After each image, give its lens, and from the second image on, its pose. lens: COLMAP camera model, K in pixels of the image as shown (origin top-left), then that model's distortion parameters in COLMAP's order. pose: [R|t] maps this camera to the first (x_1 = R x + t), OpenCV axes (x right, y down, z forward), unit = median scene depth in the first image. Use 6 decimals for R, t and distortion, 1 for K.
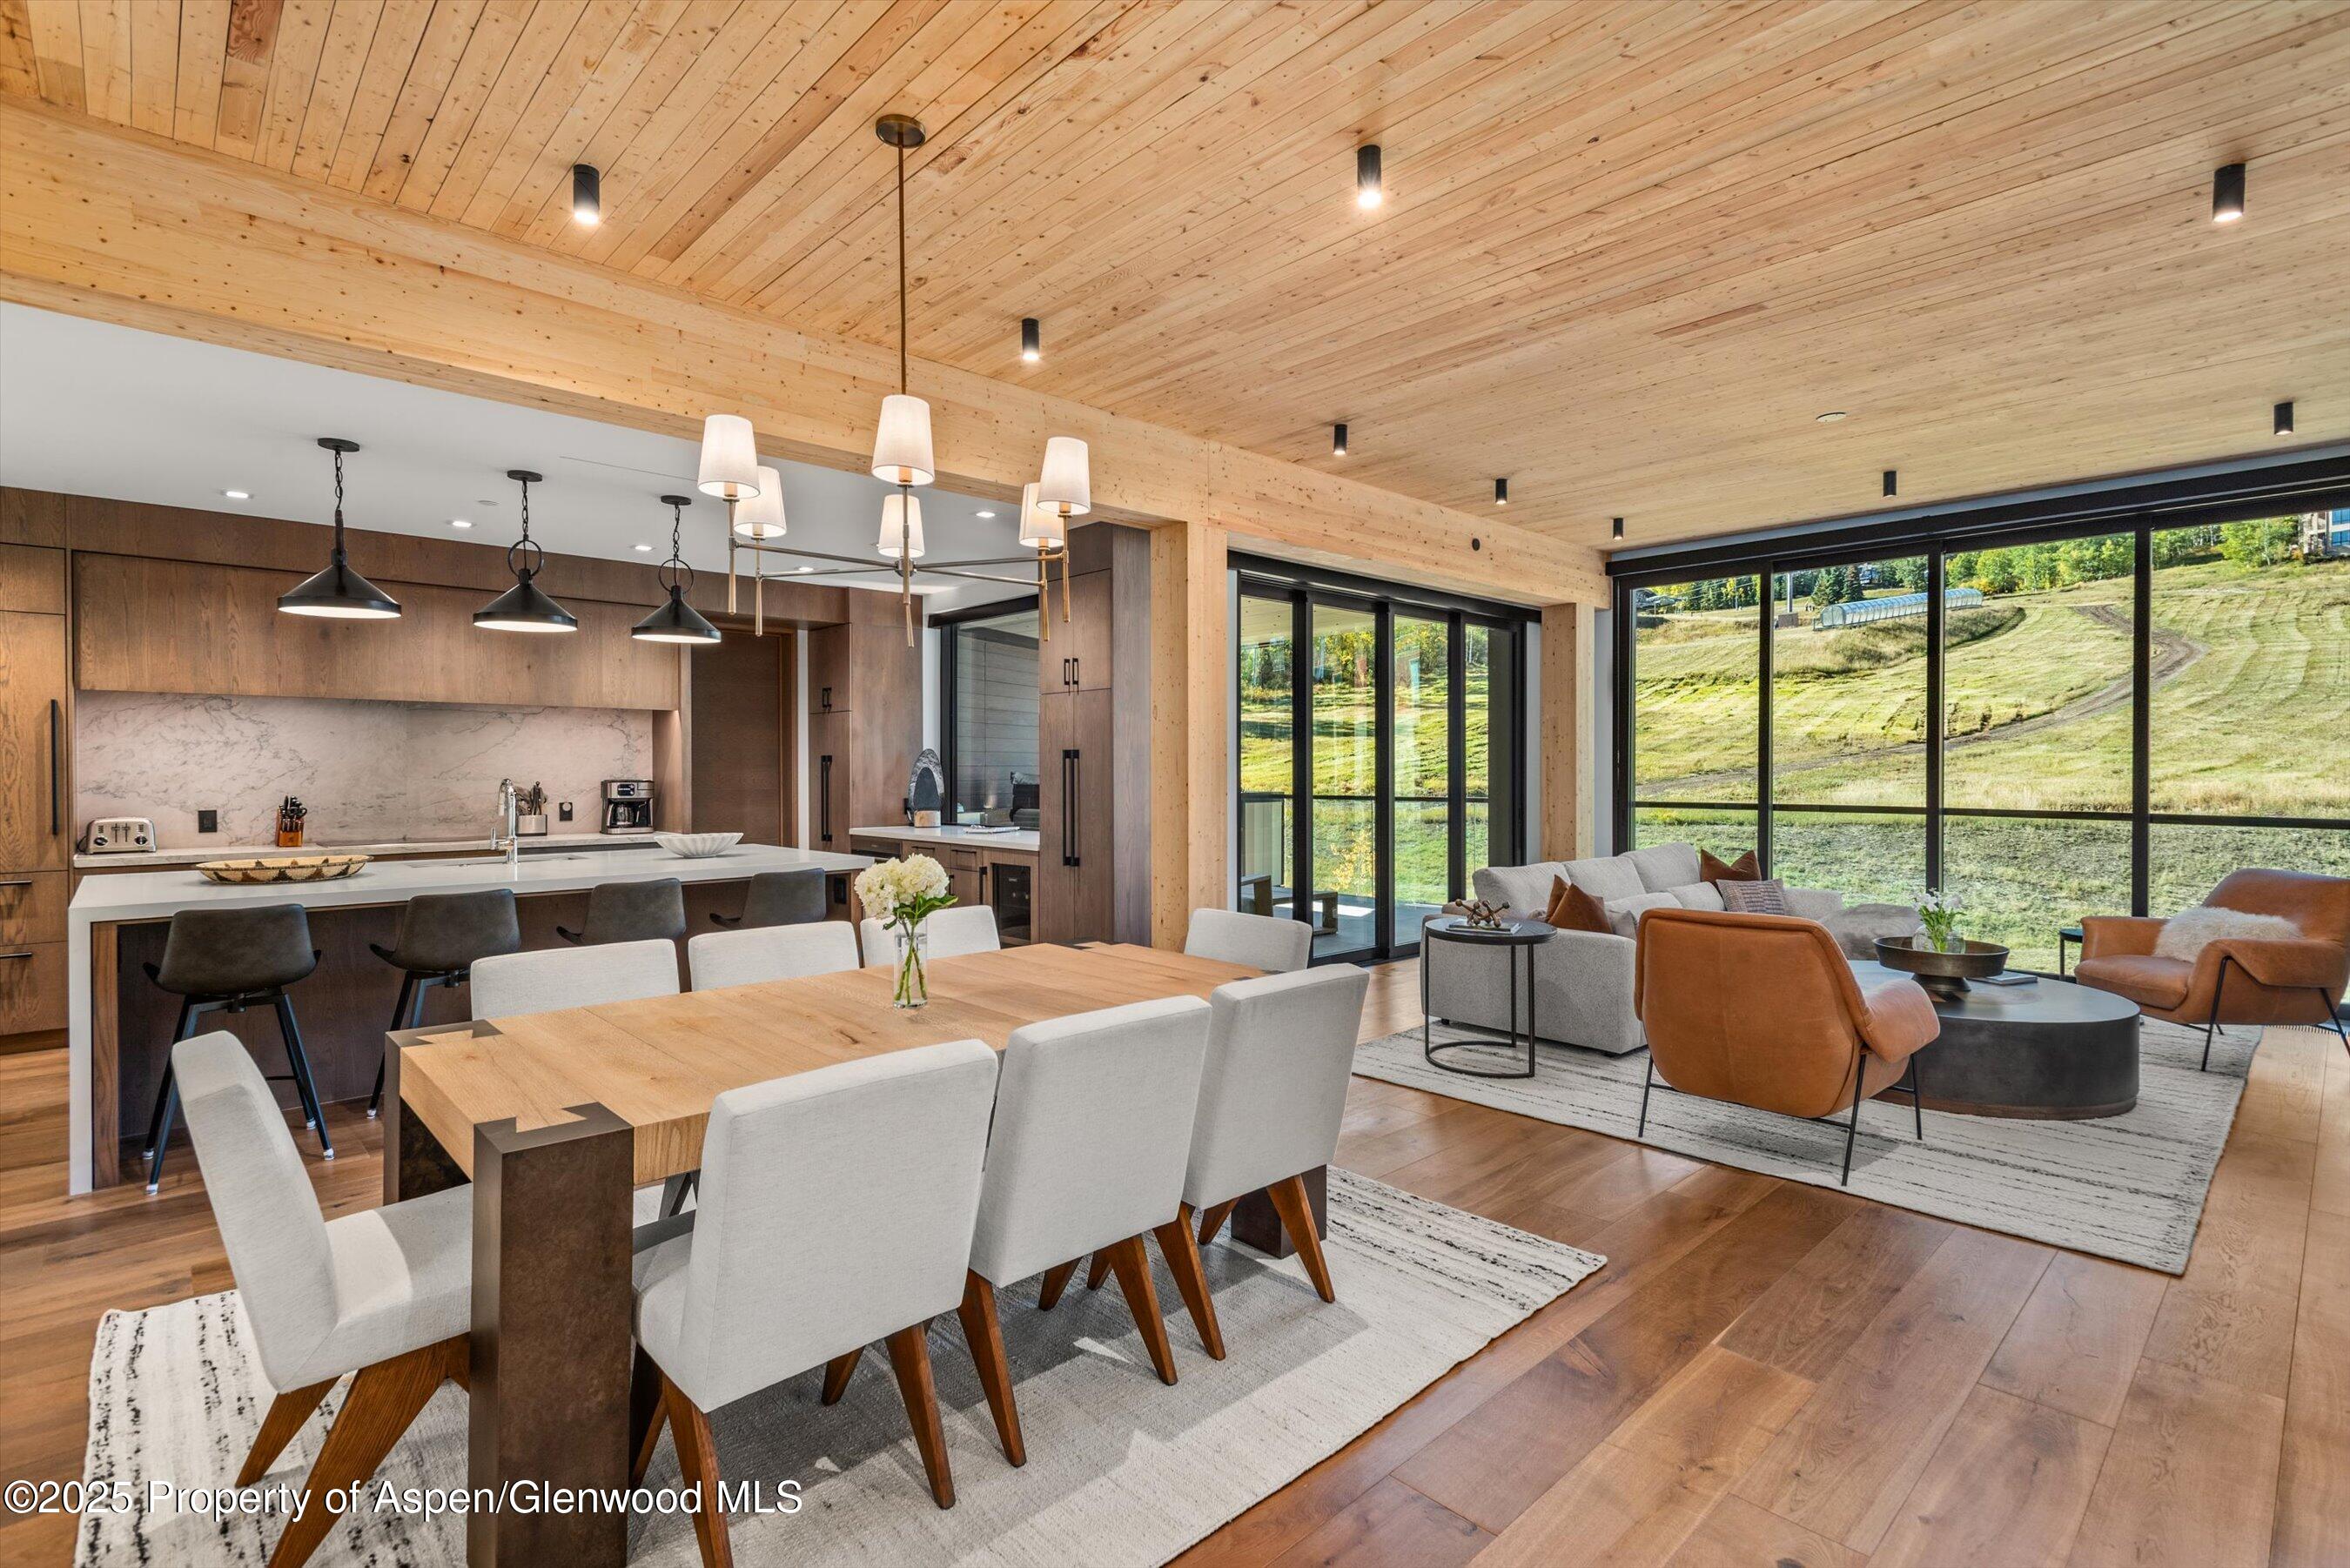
lens RADIAL K [[1099.8, 0, 1181.9], [0, 1099.8, 793.4], [0, 0, 1]] dist [0.015503, -0.000569]
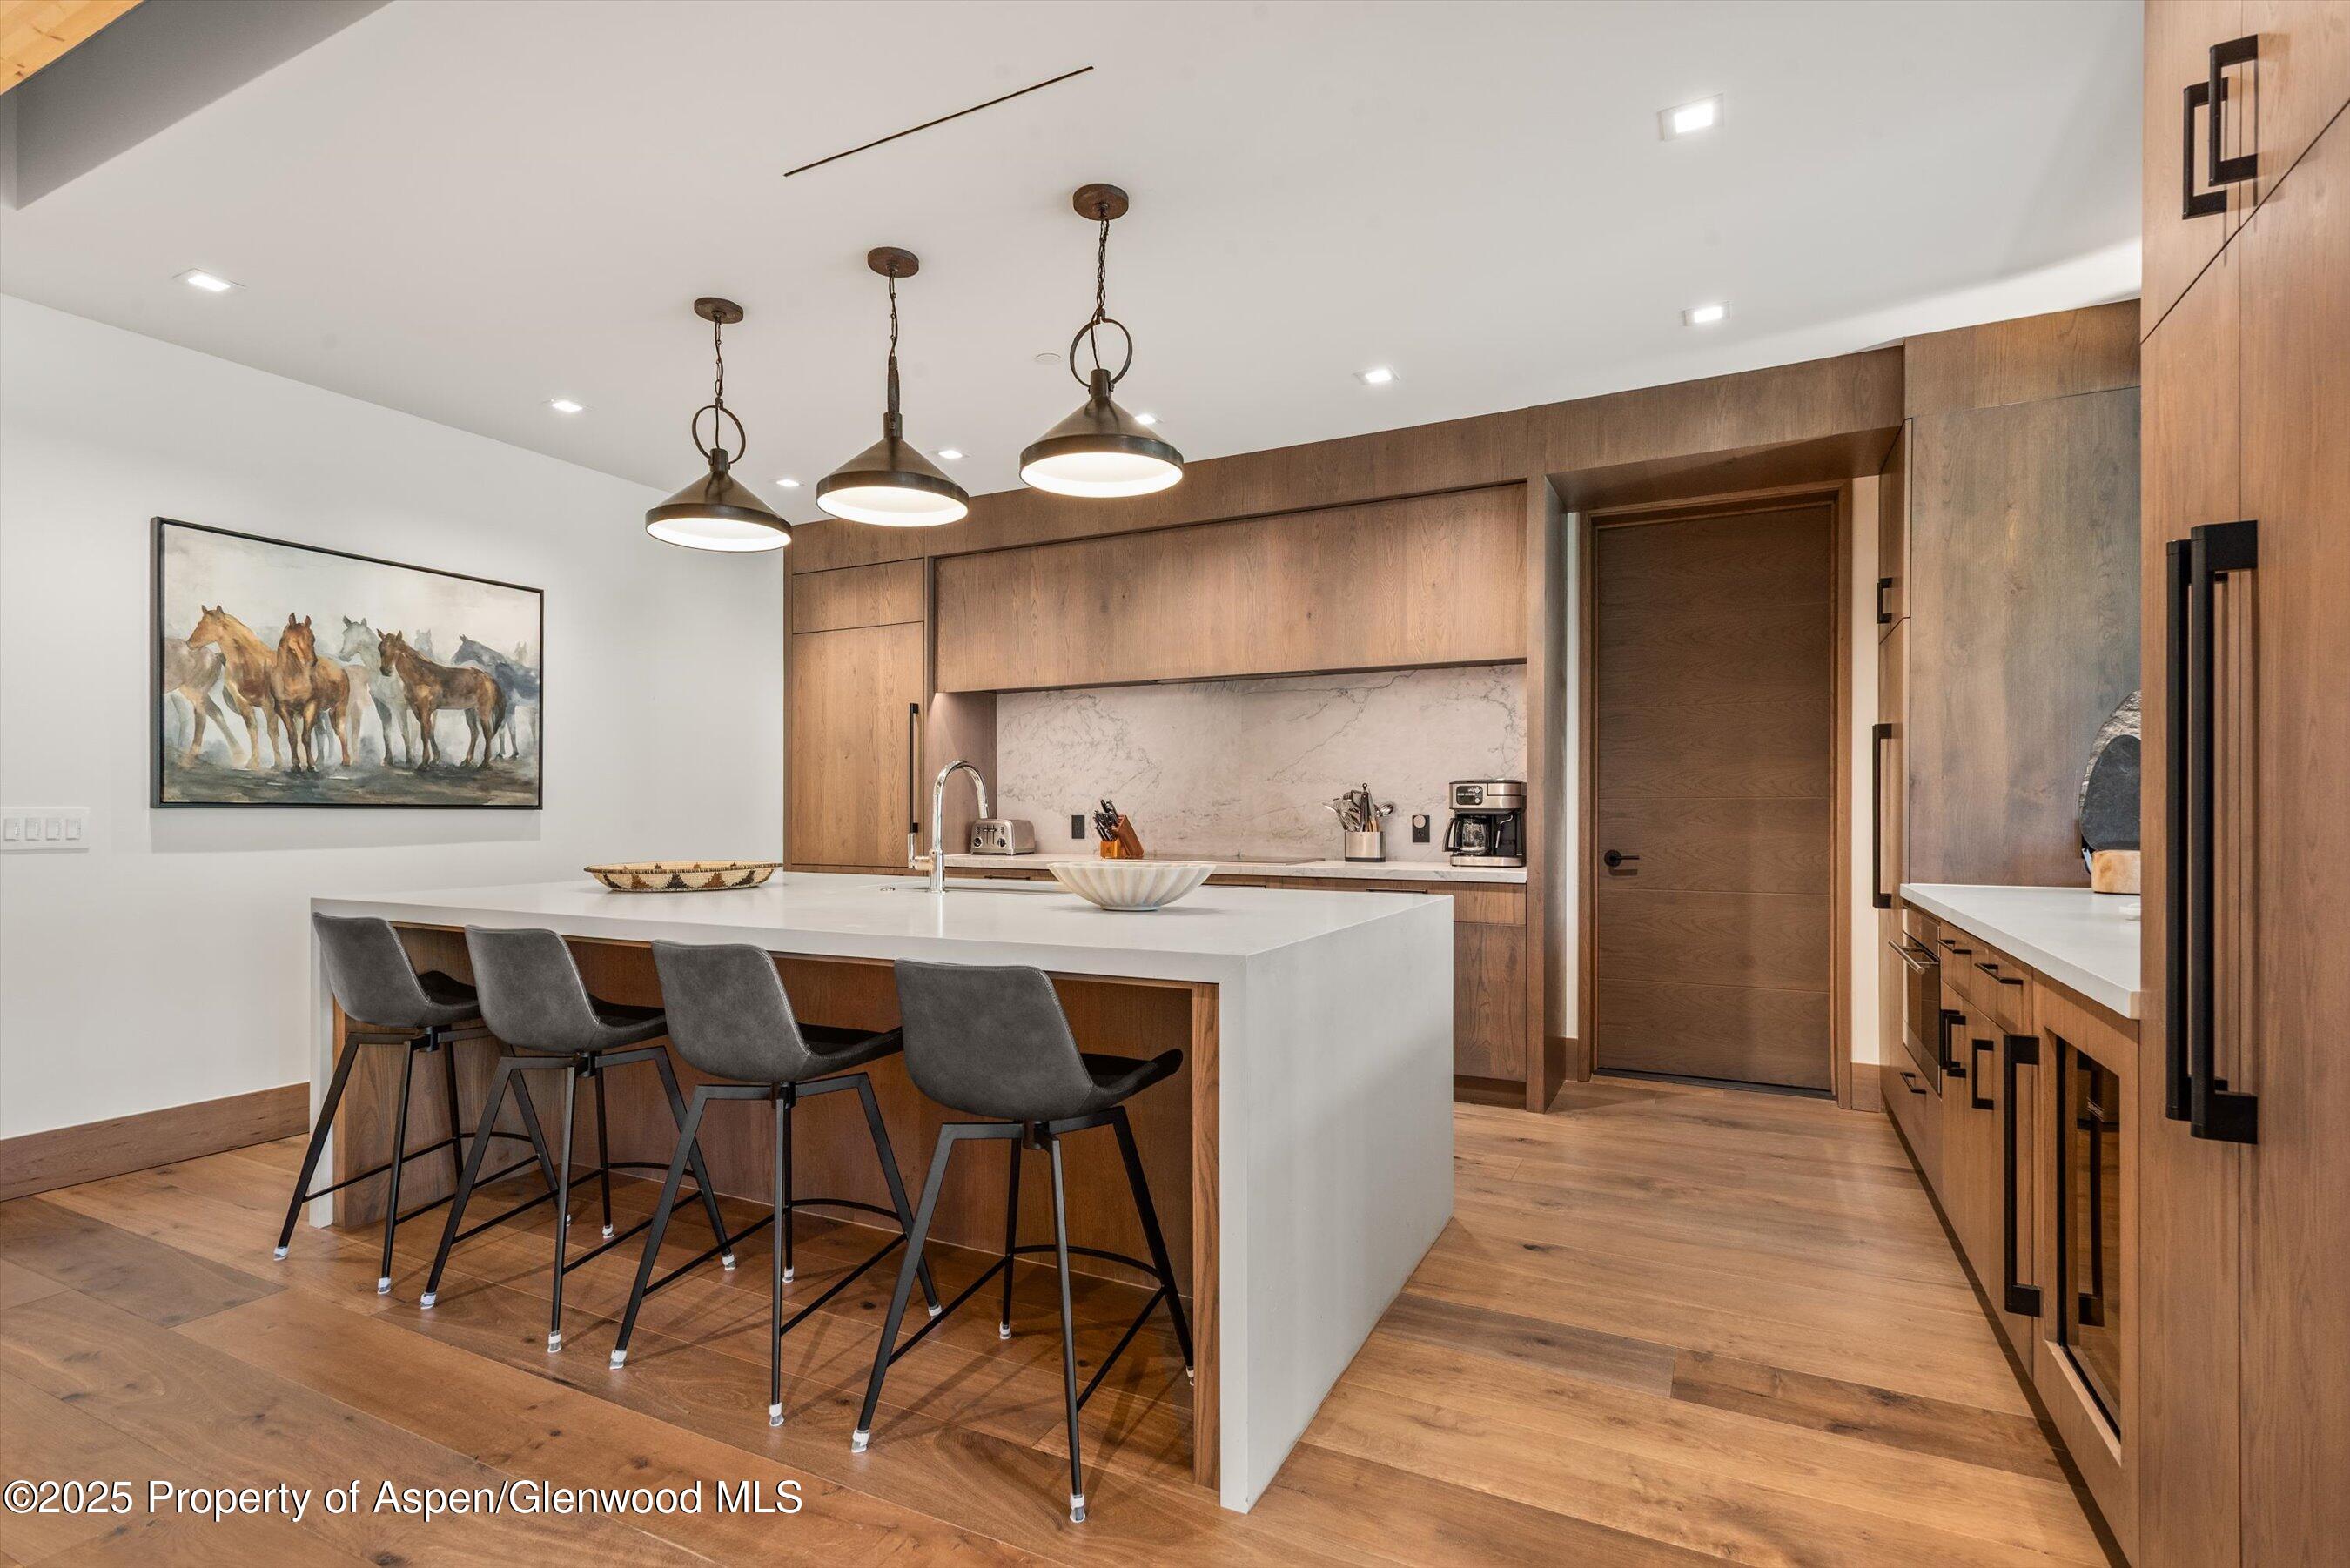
lens RADIAL K [[1099.8, 0, 1181.9], [0, 1099.8, 793.4], [0, 0, 1]] dist [0.015503, -0.000569]
pose [[0.316413, -0.017928, -0.948452, 0.035390], [-0.022052, 0.999412, -0.026249, 0.017431], [0.948365, 0.029221, 0.315832, 0.719157]]
